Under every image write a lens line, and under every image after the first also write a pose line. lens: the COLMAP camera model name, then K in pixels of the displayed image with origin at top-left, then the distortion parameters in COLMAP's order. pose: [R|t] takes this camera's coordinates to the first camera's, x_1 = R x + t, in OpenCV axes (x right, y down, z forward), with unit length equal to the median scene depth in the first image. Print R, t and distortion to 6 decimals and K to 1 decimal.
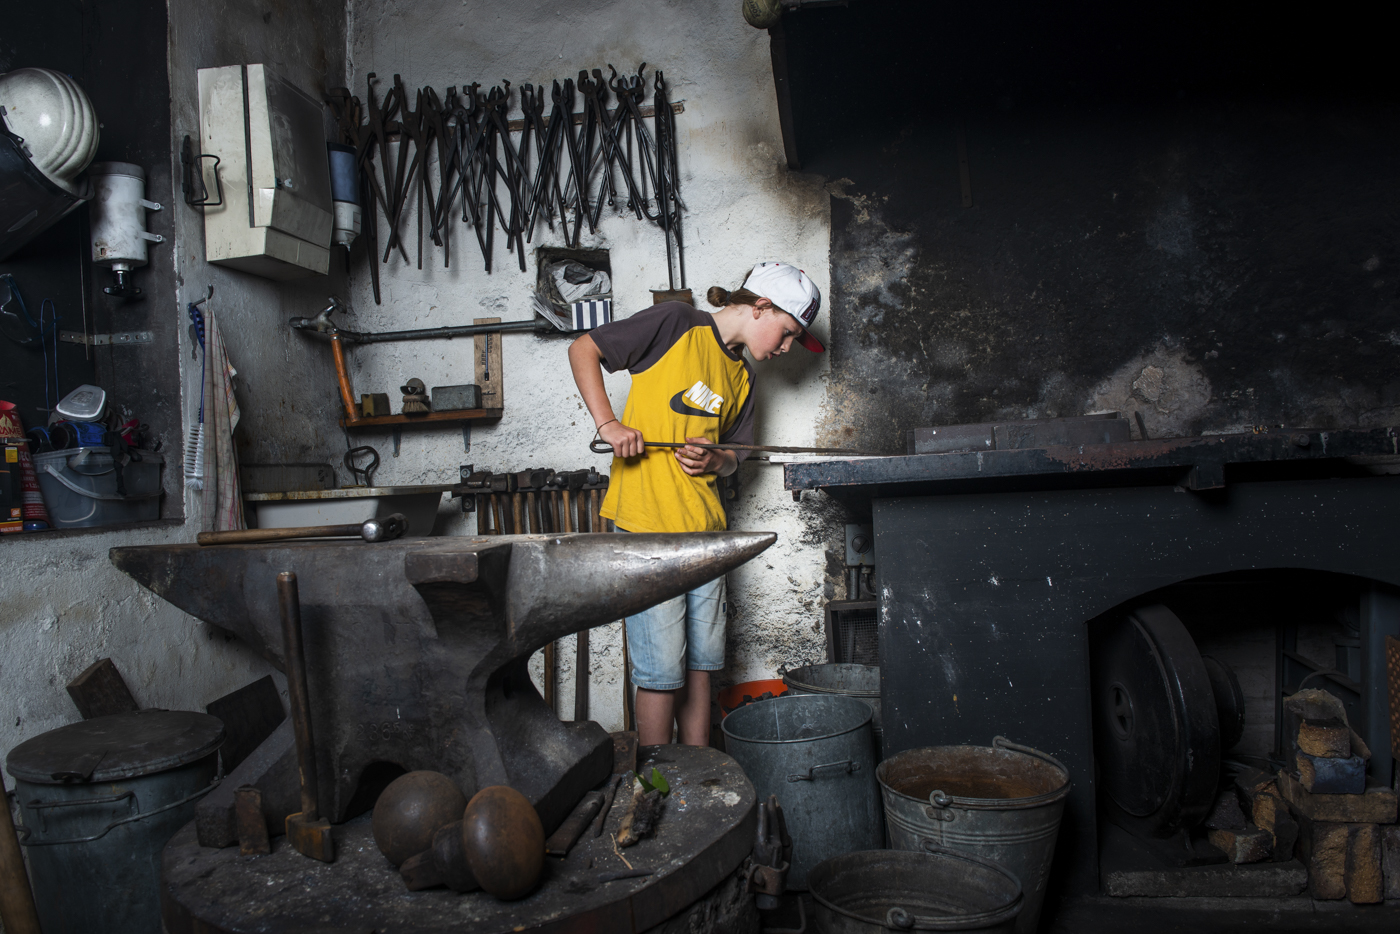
lens RADIAL K [[1114.6, 0, 685.5], [0, 1114.6, 459.6], [0, 0, 1]] dist [-0.026157, -0.030936]
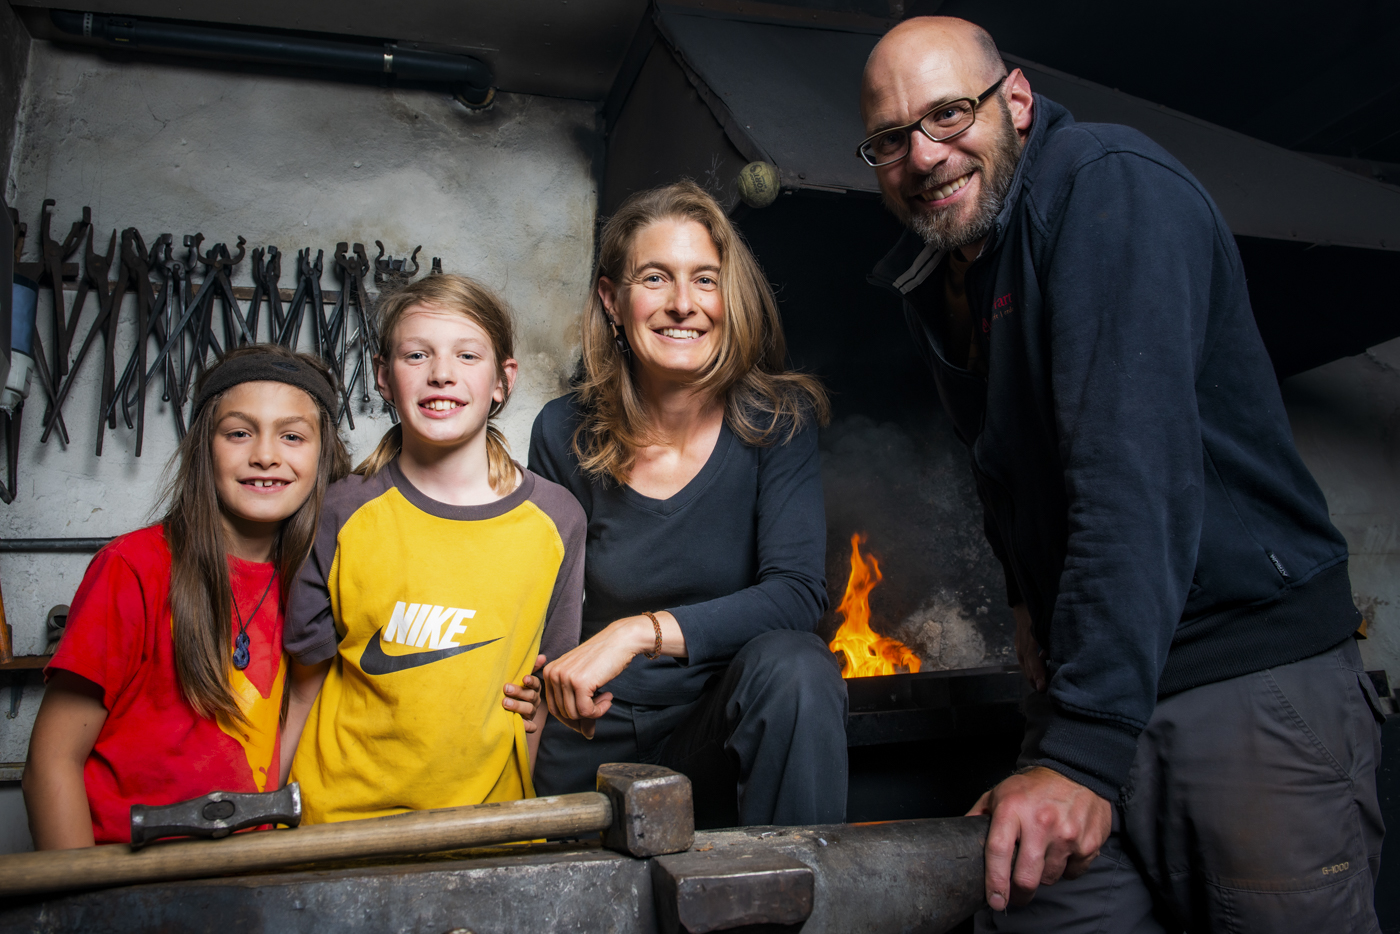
lens RADIAL K [[1114.6, 0, 633.0], [0, 1114.6, 463.8], [0, 0, 1]] dist [-0.026157, -0.030936]
pose [[0.903197, 0.092442, 0.419154, -0.234943], [0.006522, 0.973464, -0.228747, 0.004155], [-0.429177, 0.209337, 0.878627, 0.211710]]
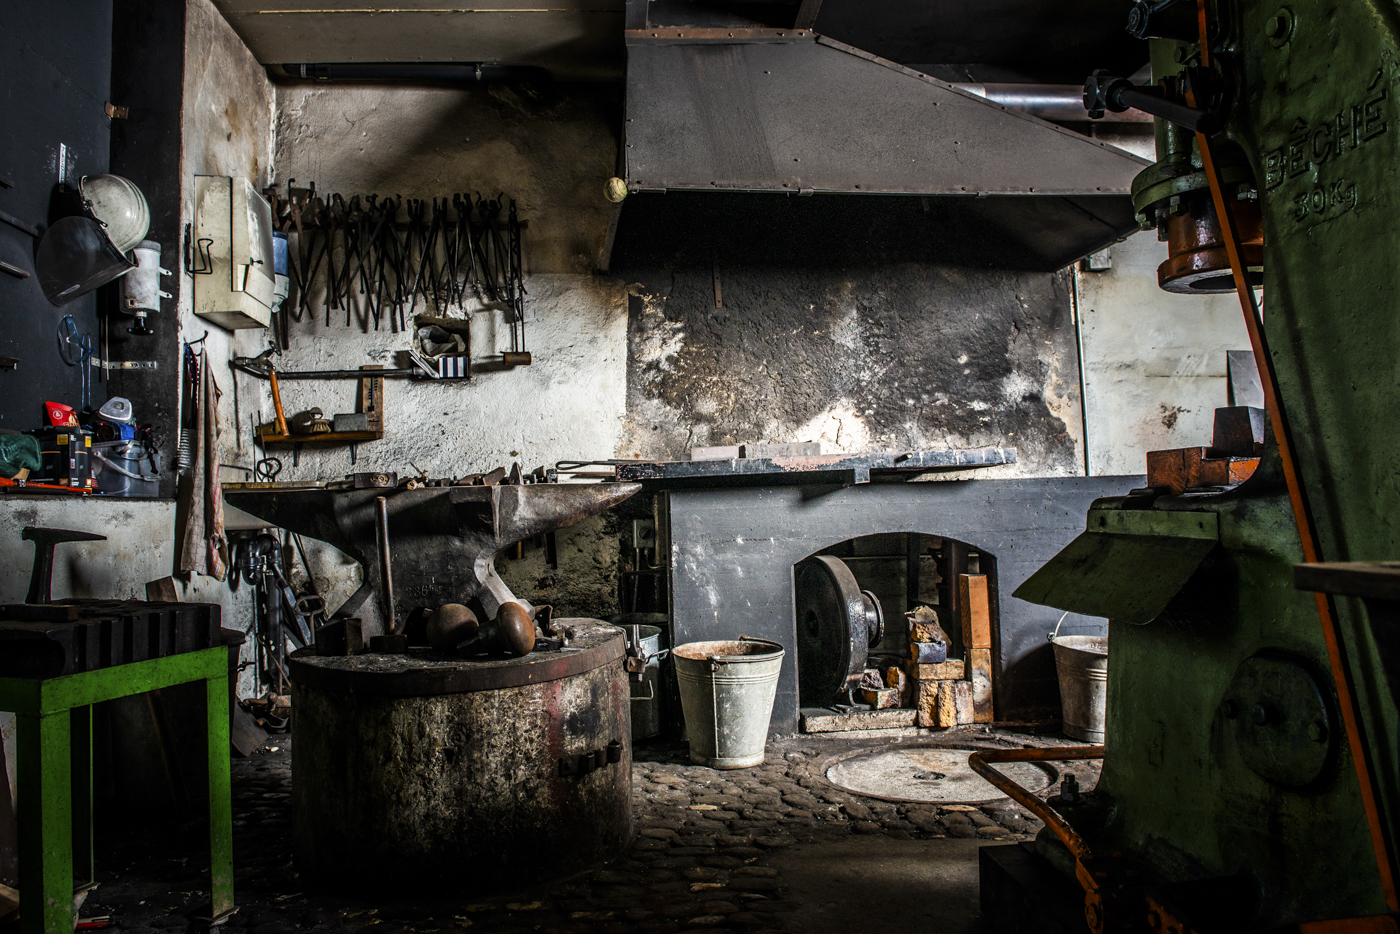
lens RADIAL K [[1068.1, 0, 690.4], [0, 1068.1, 462.8], [0, 0, 1]] dist [-0.038515, 0.001299]
pose [[0.966650, 0.029709, 0.254373, -0.141480], [-0.016042, 0.998322, -0.055635, 0.060736], [-0.255599, 0.049699, 0.965505, -0.363625]]
